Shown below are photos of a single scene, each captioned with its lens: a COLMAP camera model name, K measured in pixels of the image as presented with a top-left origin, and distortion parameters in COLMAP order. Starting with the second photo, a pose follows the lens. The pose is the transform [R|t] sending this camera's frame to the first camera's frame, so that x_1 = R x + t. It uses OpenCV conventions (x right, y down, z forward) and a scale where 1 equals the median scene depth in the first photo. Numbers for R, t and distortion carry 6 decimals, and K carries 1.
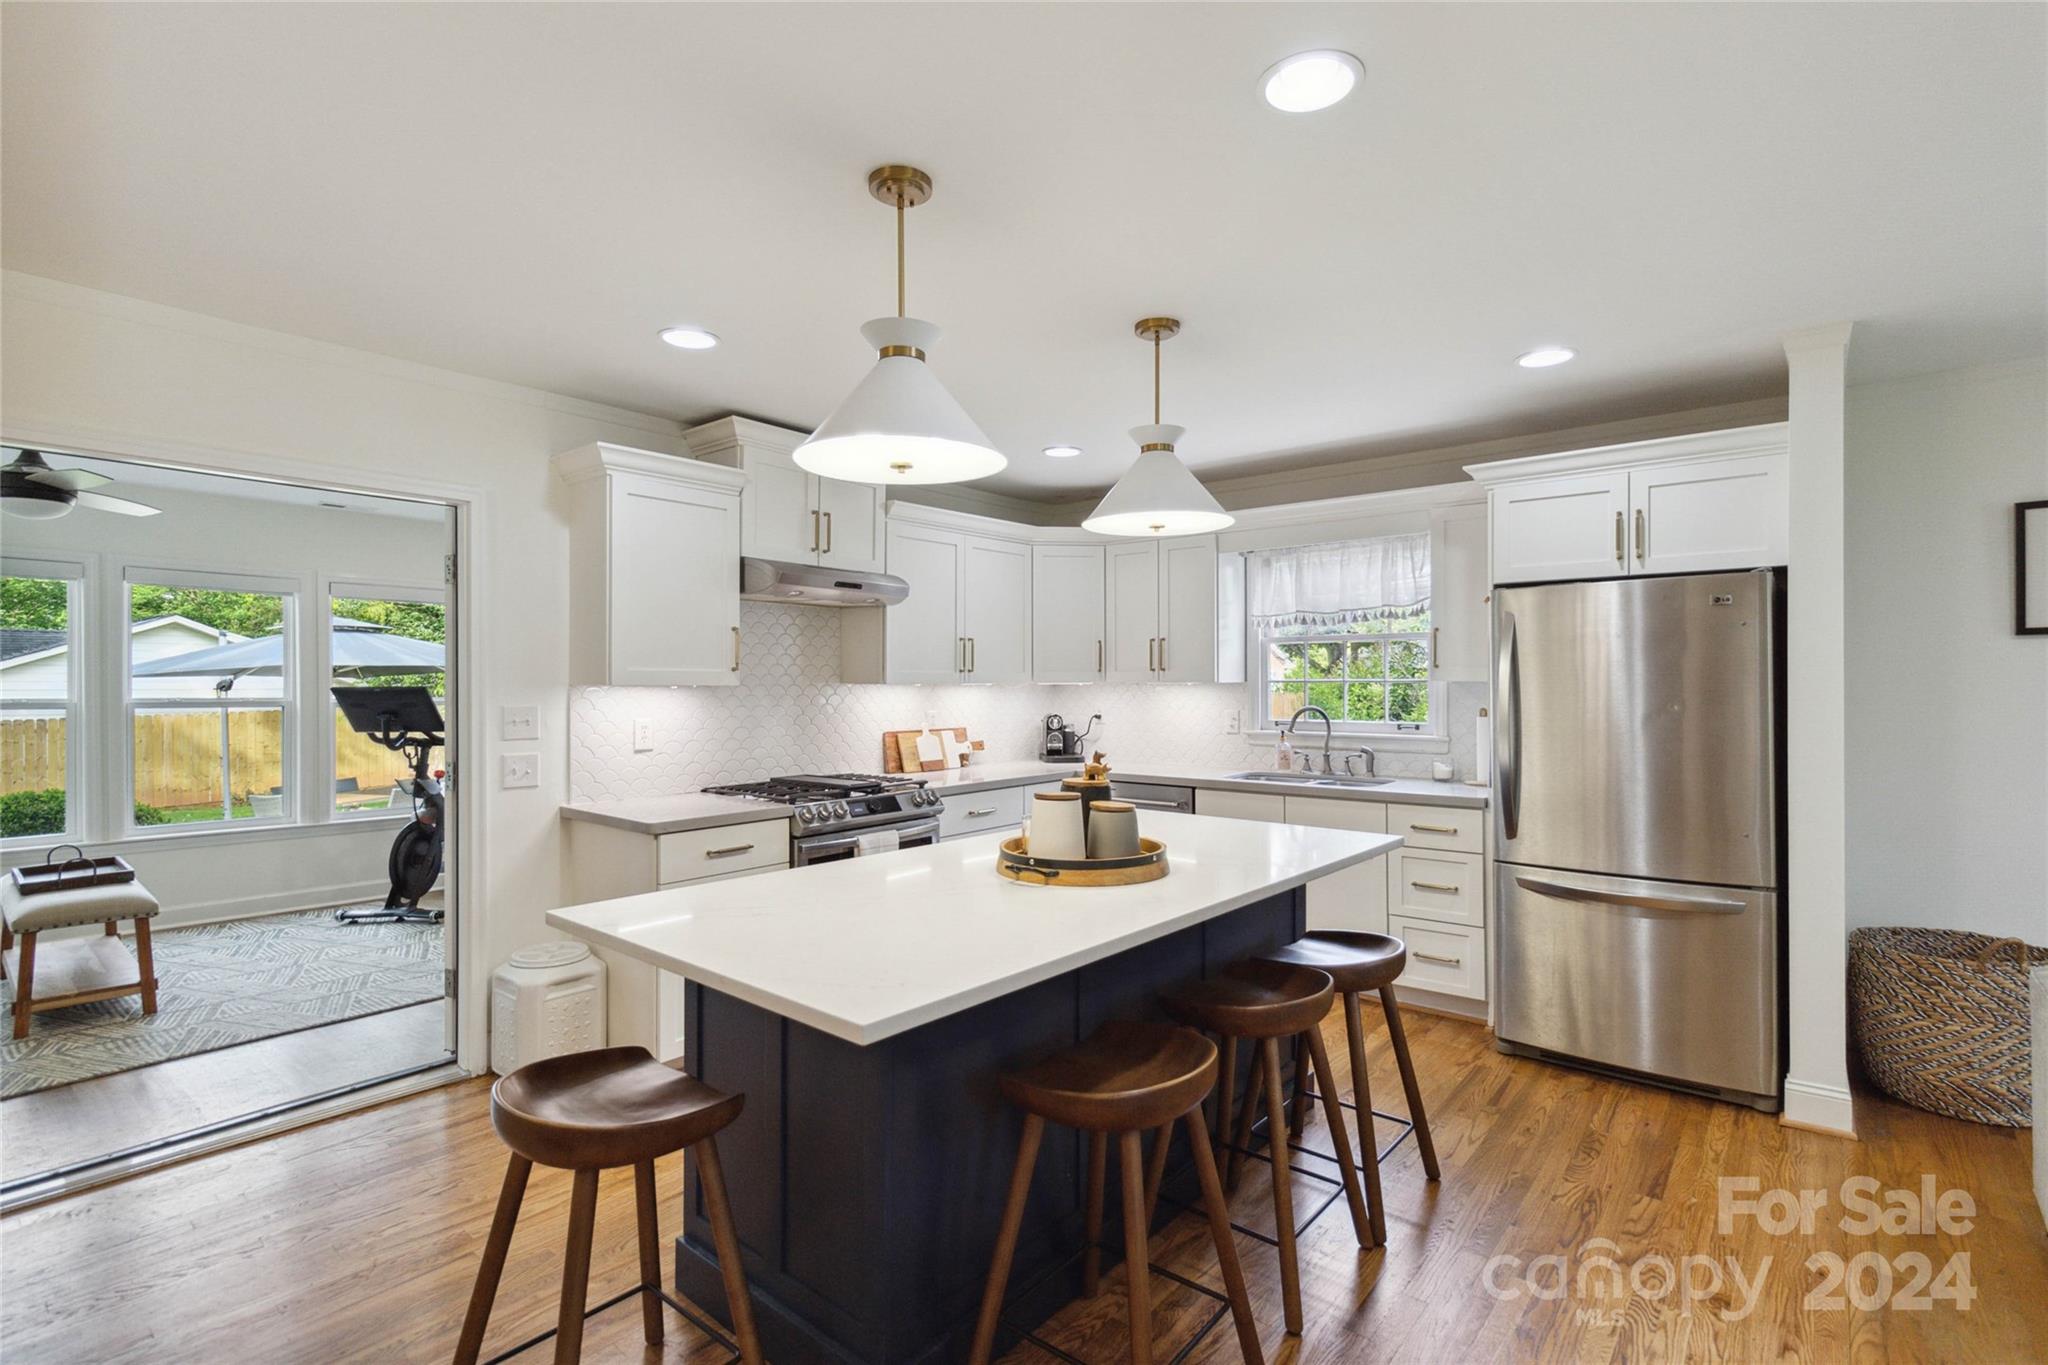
lens RADIAL K [[963.5, 0, 1036.1], [0, 963.5, 681.4], [0, 0, 1]] dist [0.003210, 0.000307]
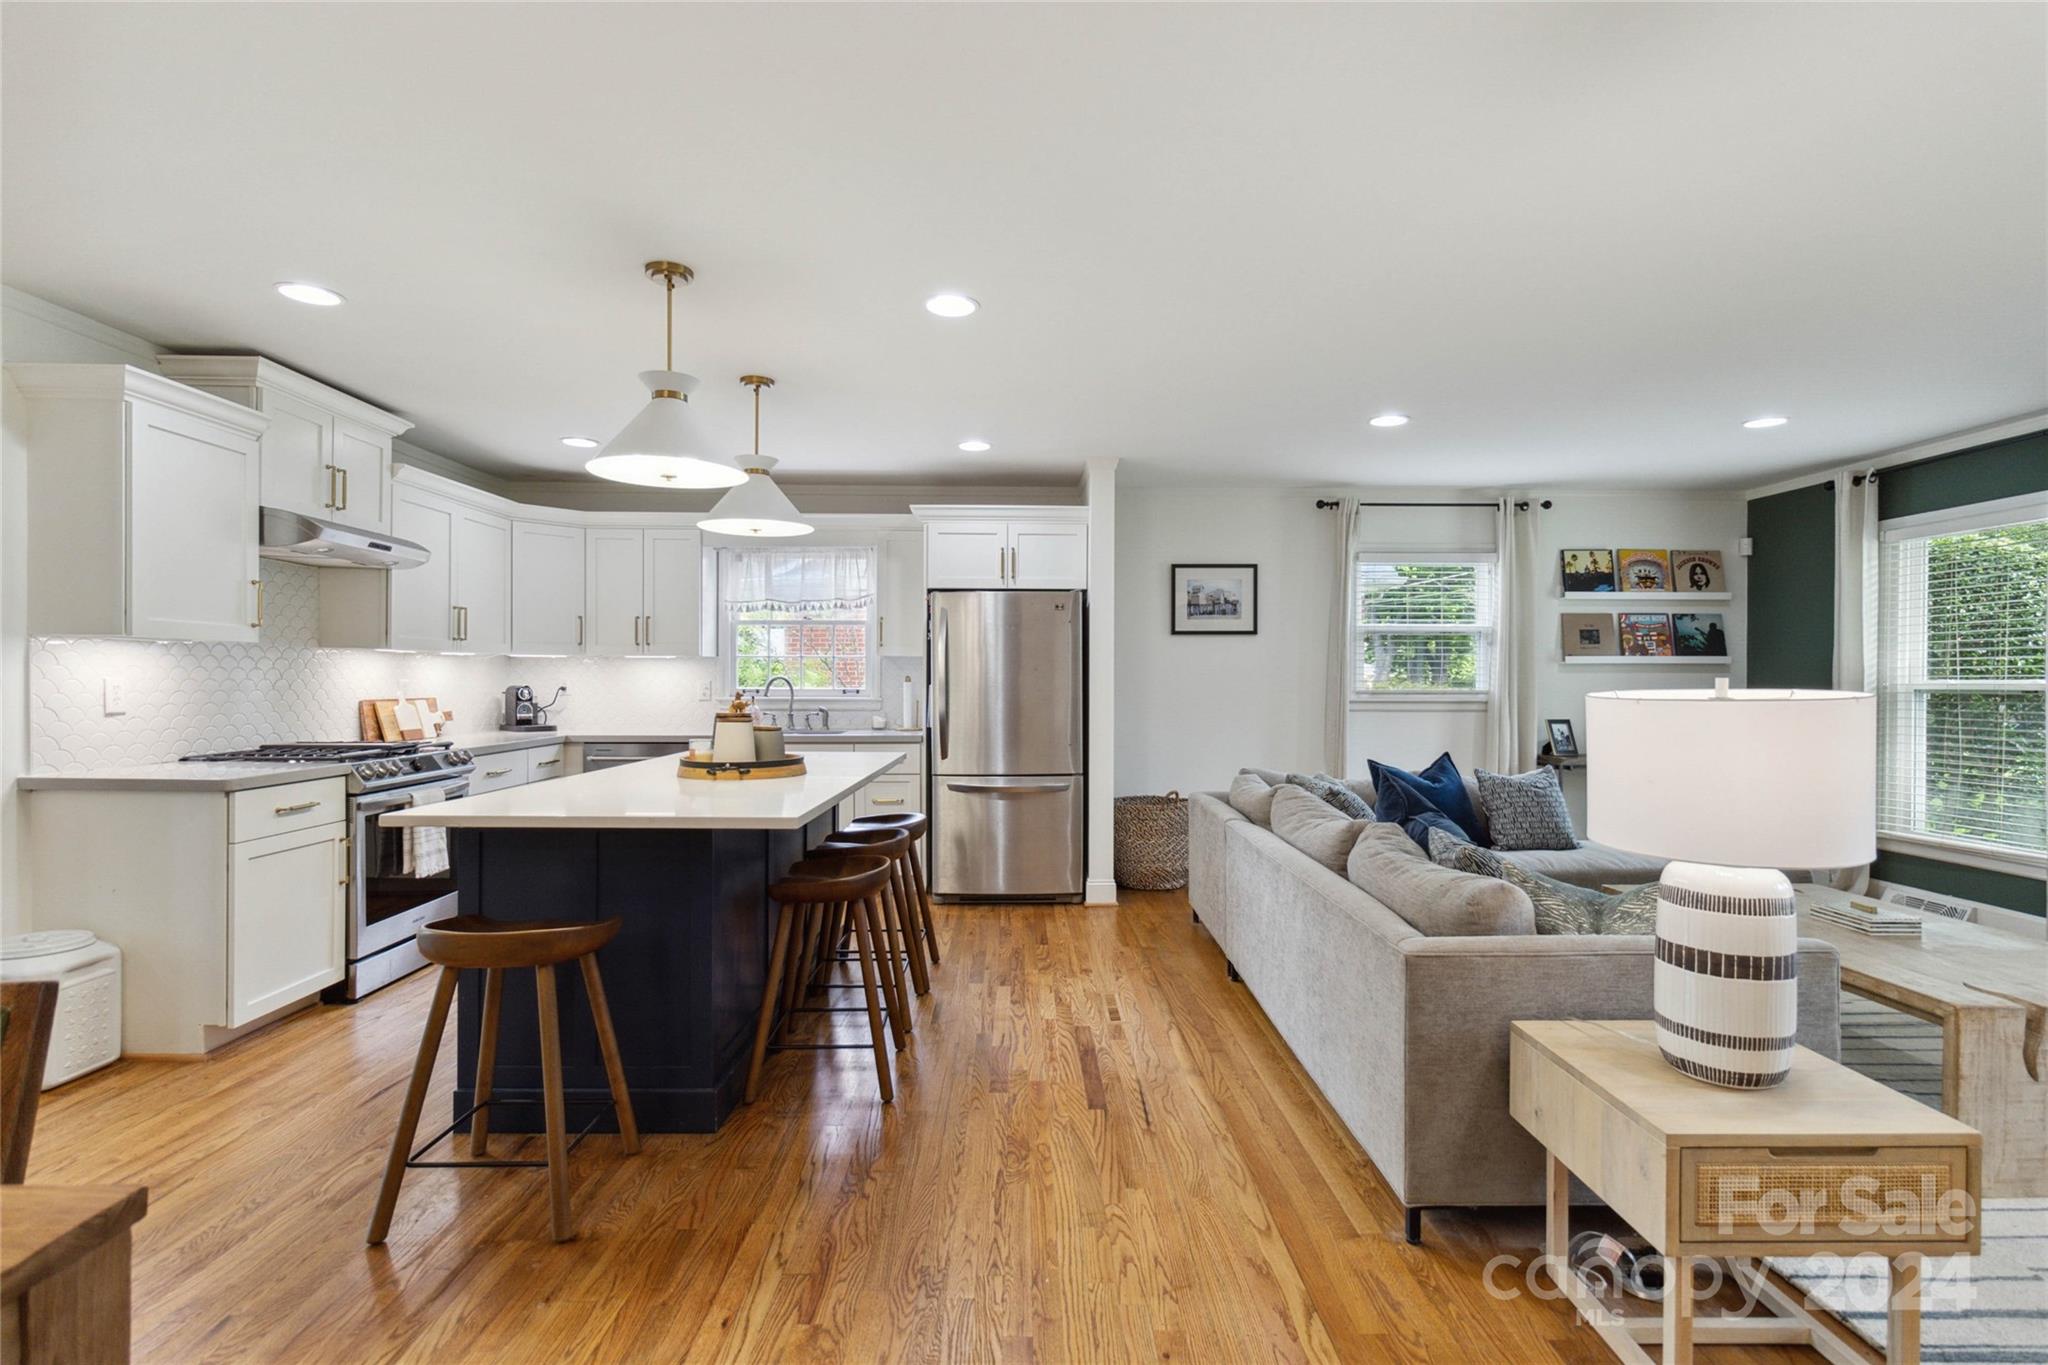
lens RADIAL K [[963.5, 0, 1036.1], [0, 963.5, 681.4], [0, 0, 1]] dist [0.003210, 0.000307]
pose [[0.758719, 0.003604, 0.651408, -0.344491], [-0.005957, 0.999981, 0.001407, 0.036155], [-0.651391, -0.004948, 0.758726, -0.211318]]
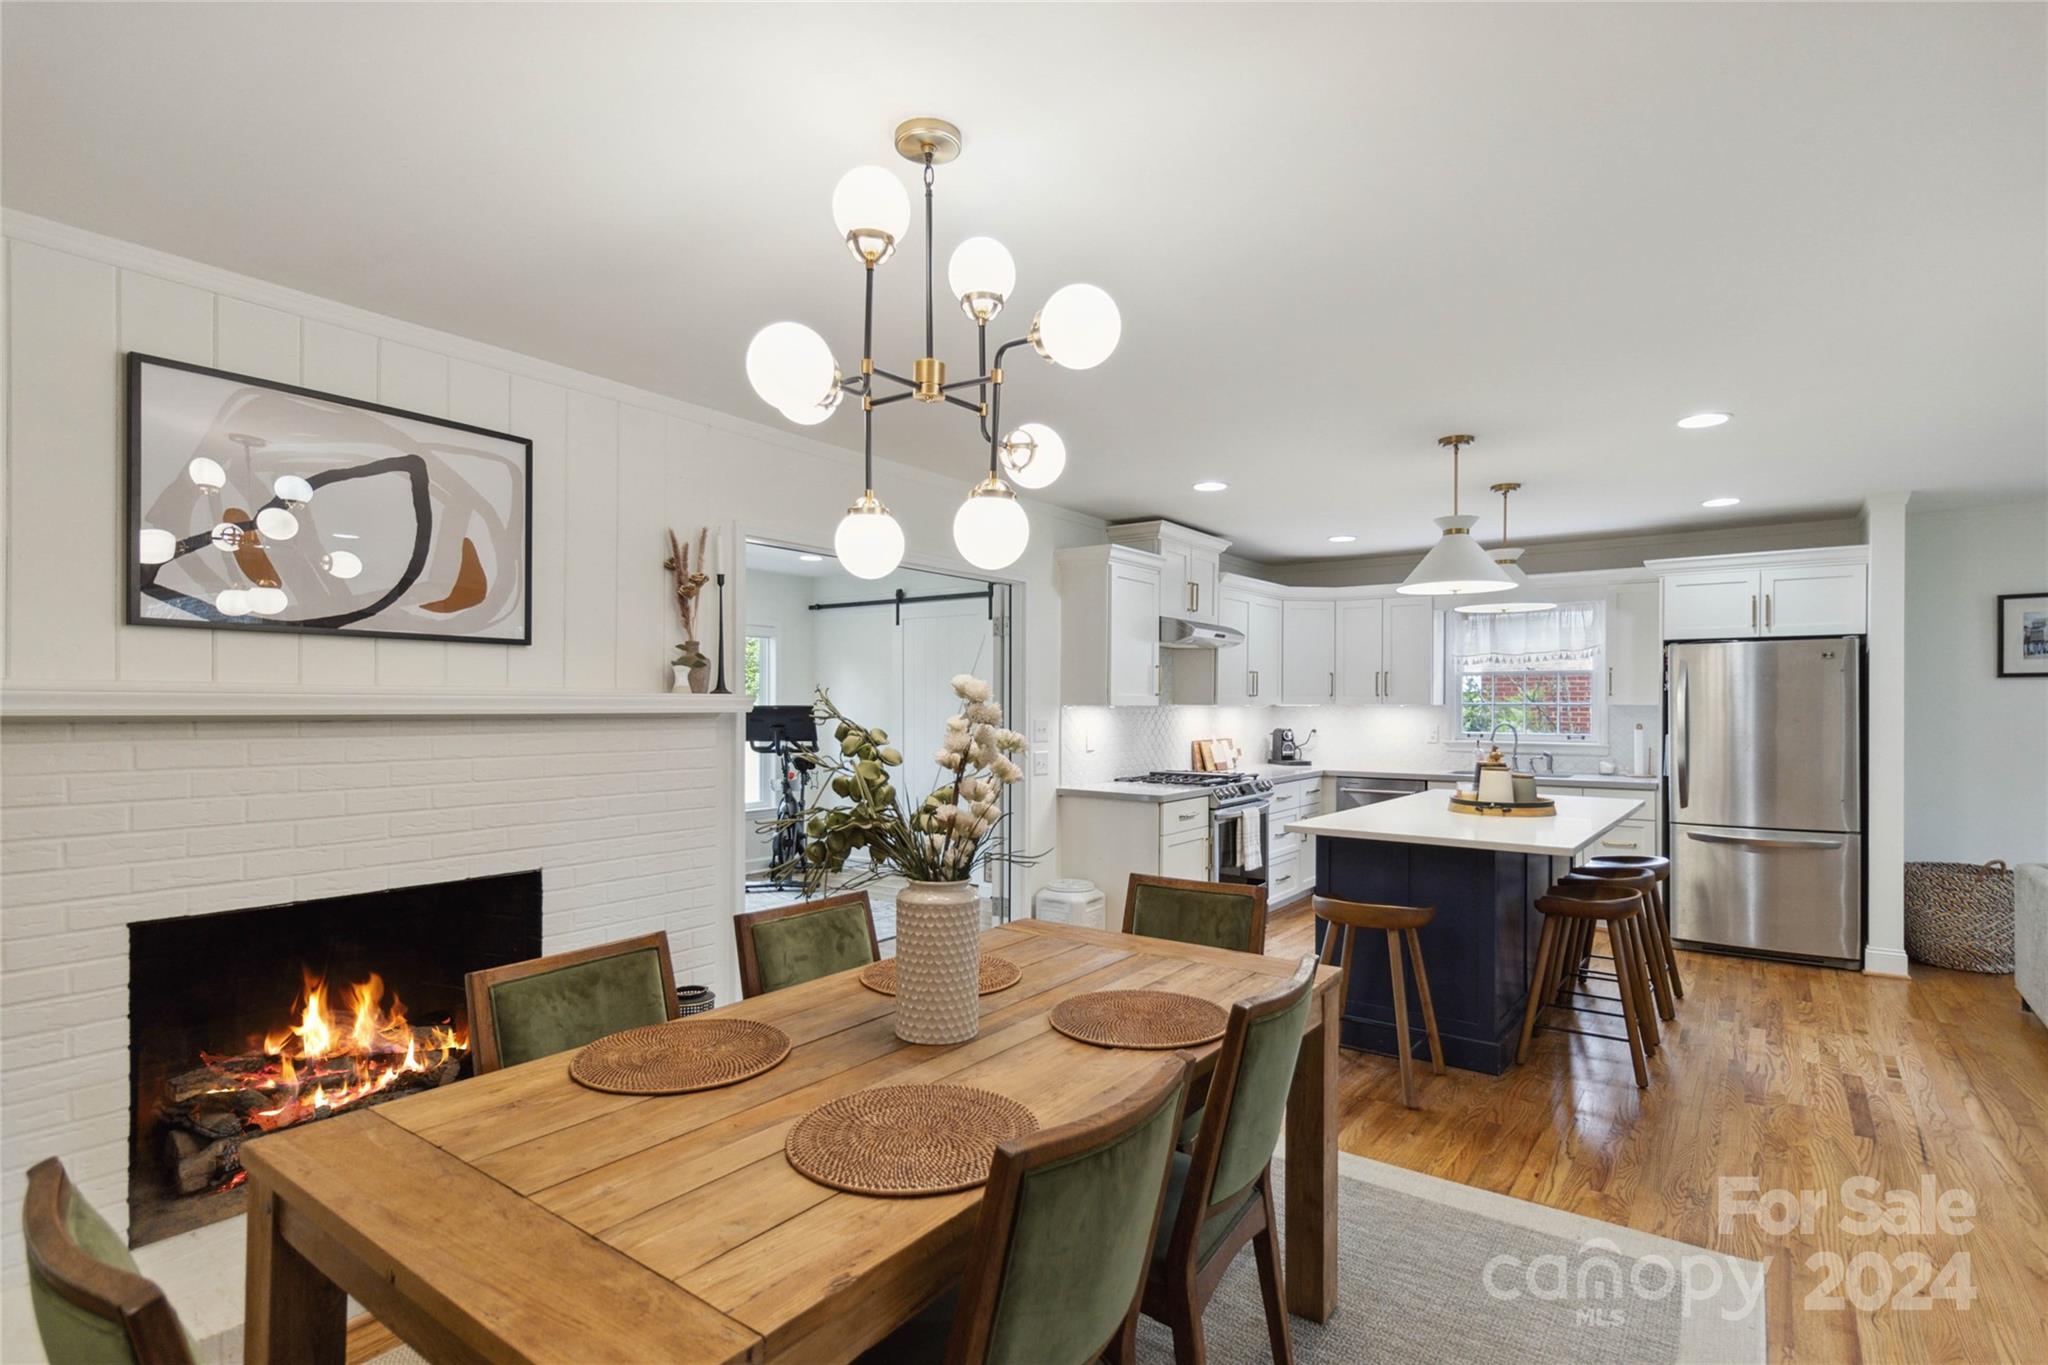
lens RADIAL K [[1006.0, 0, 1043.6], [0, 1006.0, 705.7], [0, 0, 1]] dist [0.008473, 0.000647]
pose [[0.997863, 0.003646, 0.065244, -0.577211], [-0.003891, 0.999986, 0.003631, -0.000919], [-0.065230, -0.003877, 0.997863, -0.491664]]
